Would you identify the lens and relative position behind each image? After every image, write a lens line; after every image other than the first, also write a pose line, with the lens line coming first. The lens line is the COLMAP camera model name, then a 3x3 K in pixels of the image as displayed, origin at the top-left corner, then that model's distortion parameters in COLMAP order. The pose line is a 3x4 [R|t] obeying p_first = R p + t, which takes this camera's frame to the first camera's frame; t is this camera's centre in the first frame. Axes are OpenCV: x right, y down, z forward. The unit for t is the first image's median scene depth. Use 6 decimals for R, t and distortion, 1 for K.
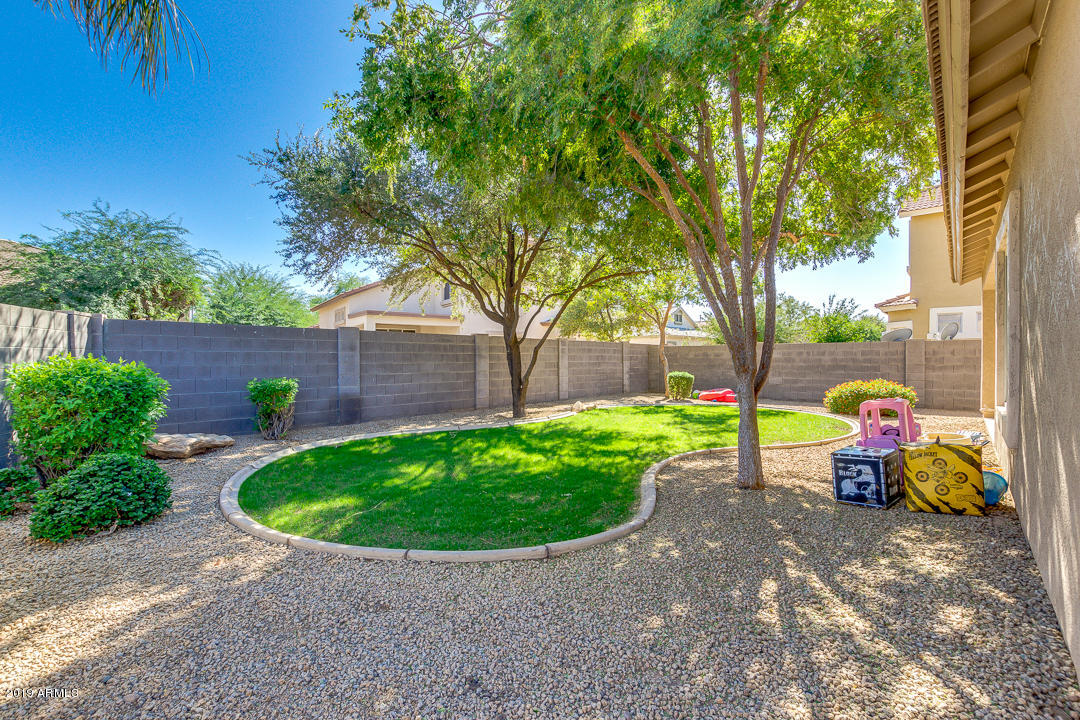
lens RADIAL K [[492.2, 0, 540.0], [0, 492.2, 357.1], [0, 0, 1]] dist [-0.000381, -0.000474]
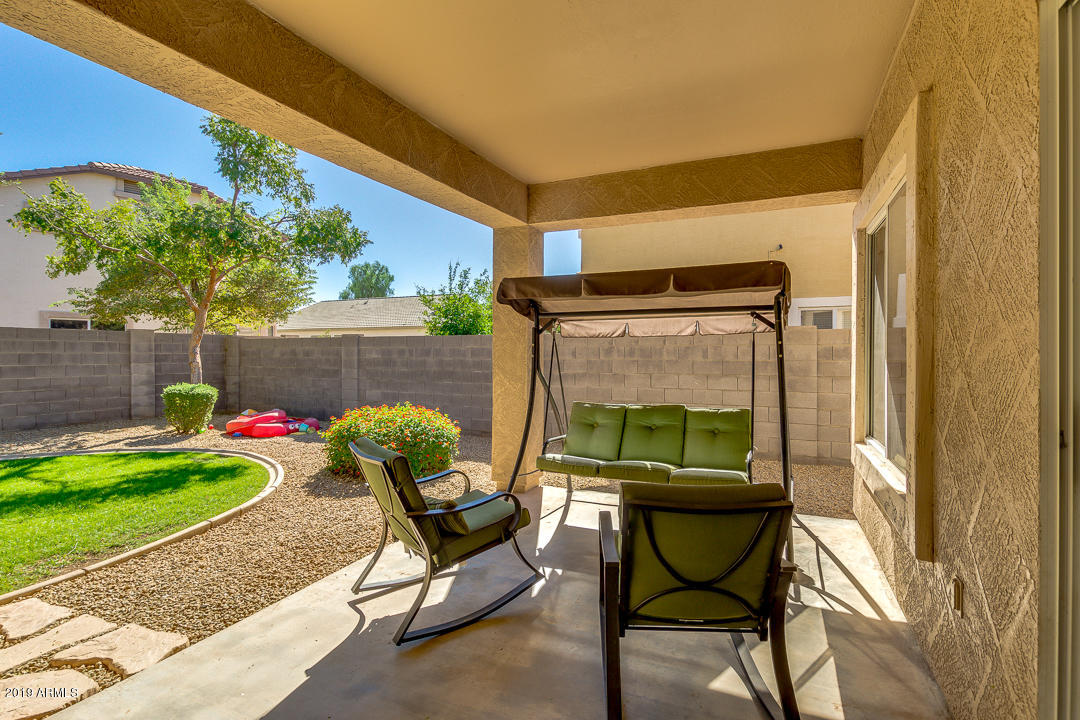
lens RADIAL K [[492.2, 0, 540.0], [0, 492.2, 357.1], [0, 0, 1]] dist [-0.000381, -0.000474]
pose [[0.959120, 0.000320, 0.283001, 0.535009], [-0.004194, 0.999906, 0.013082, -0.010591], [-0.282970, -0.013734, 0.959030, 0.353645]]
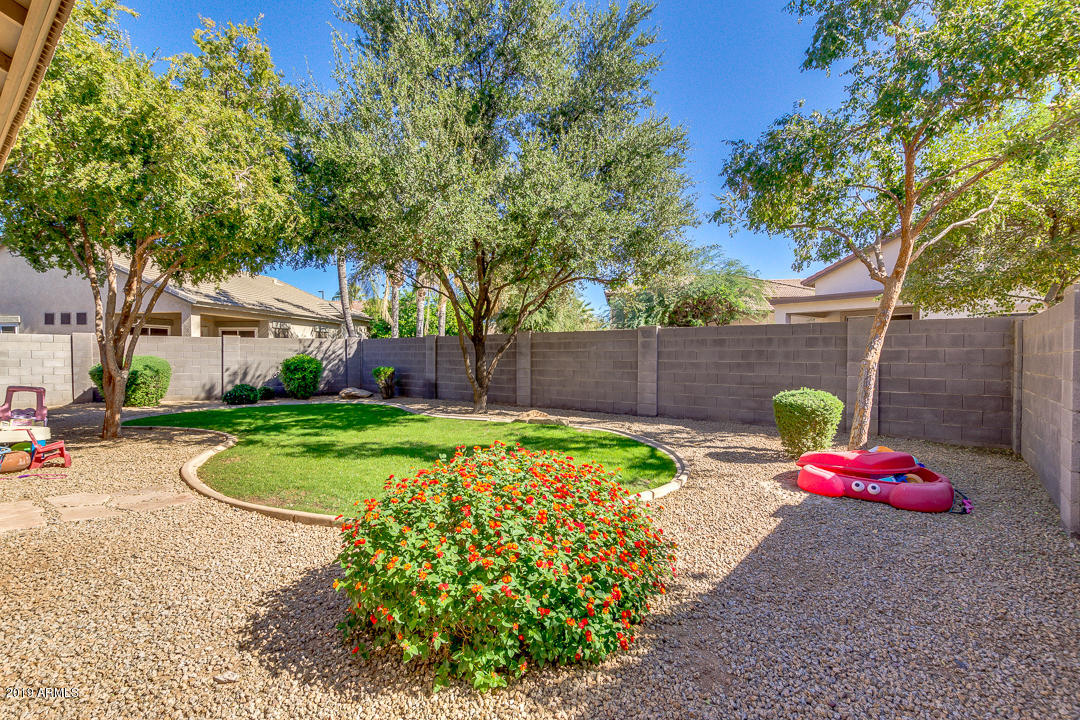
lens RADIAL K [[492.2, 0, 540.0], [0, 492.2, 357.1], [0, 0, 1]] dist [-0.000381, -0.000474]
pose [[0.026742, 0.003294, -0.999637, 0.713734], [0.001437, 0.999993, 0.003333, 0.001865], [0.999641, -0.001526, 0.026737, 0.822956]]
